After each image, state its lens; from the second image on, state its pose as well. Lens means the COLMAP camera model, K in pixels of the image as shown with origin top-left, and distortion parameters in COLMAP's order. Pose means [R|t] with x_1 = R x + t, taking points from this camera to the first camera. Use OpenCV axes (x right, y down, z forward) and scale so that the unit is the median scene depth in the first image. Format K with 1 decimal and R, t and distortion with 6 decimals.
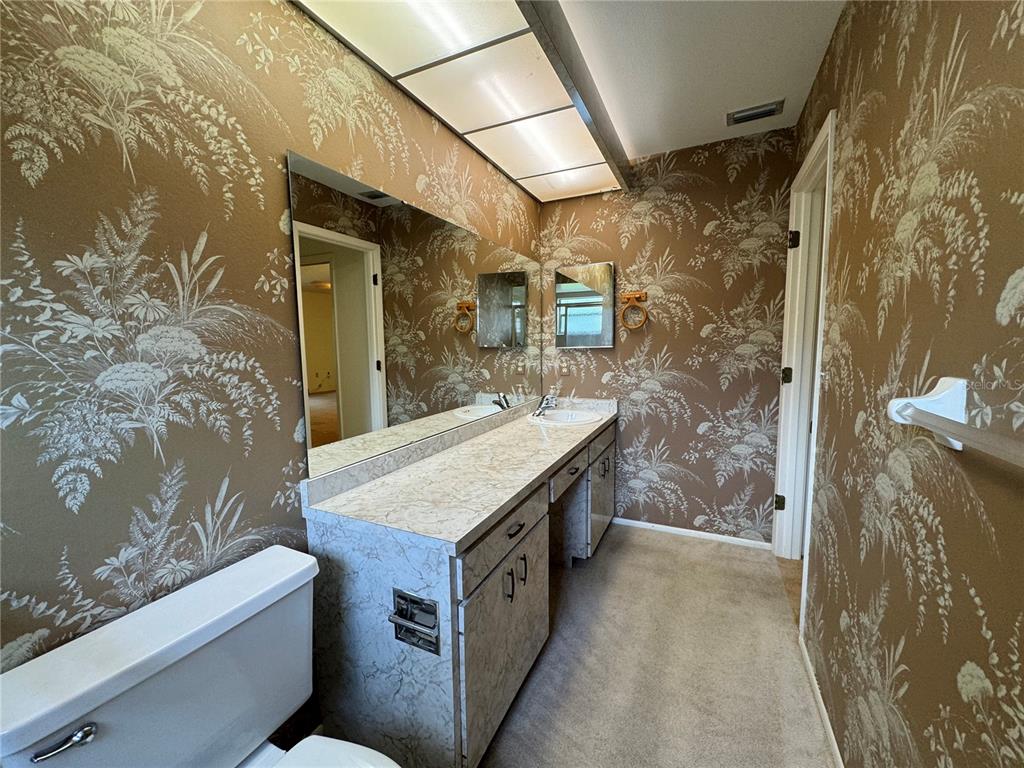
lens RADIAL K [[406.7, 0, 514.7], [0, 406.7, 386.0], [0, 0, 1]] dist [-0.000651, -0.000056]
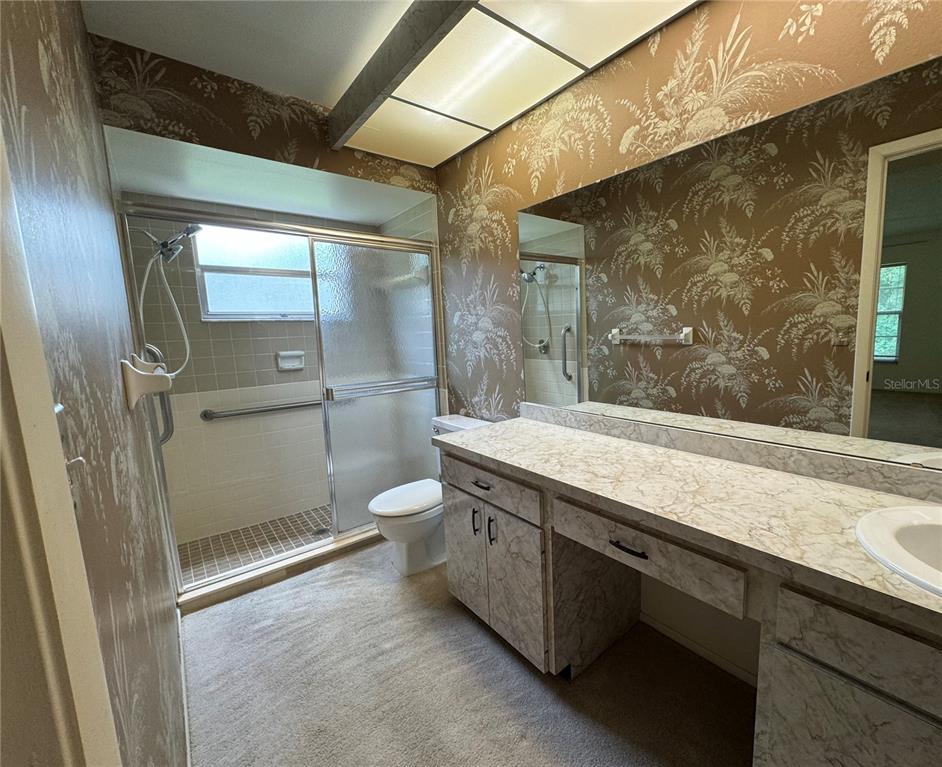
lens RADIAL K [[409.5, 0, 475.5], [0, 409.5, 378.7], [0, 0, 1]] dist [0.000417, -0.000016]
pose [[-0.458479, 0.149217, -0.876089, 0.867371], [-0.039088, 0.981464, 0.187620, -0.146509], [0.887845, 0.120264, -0.444148, 1.265769]]
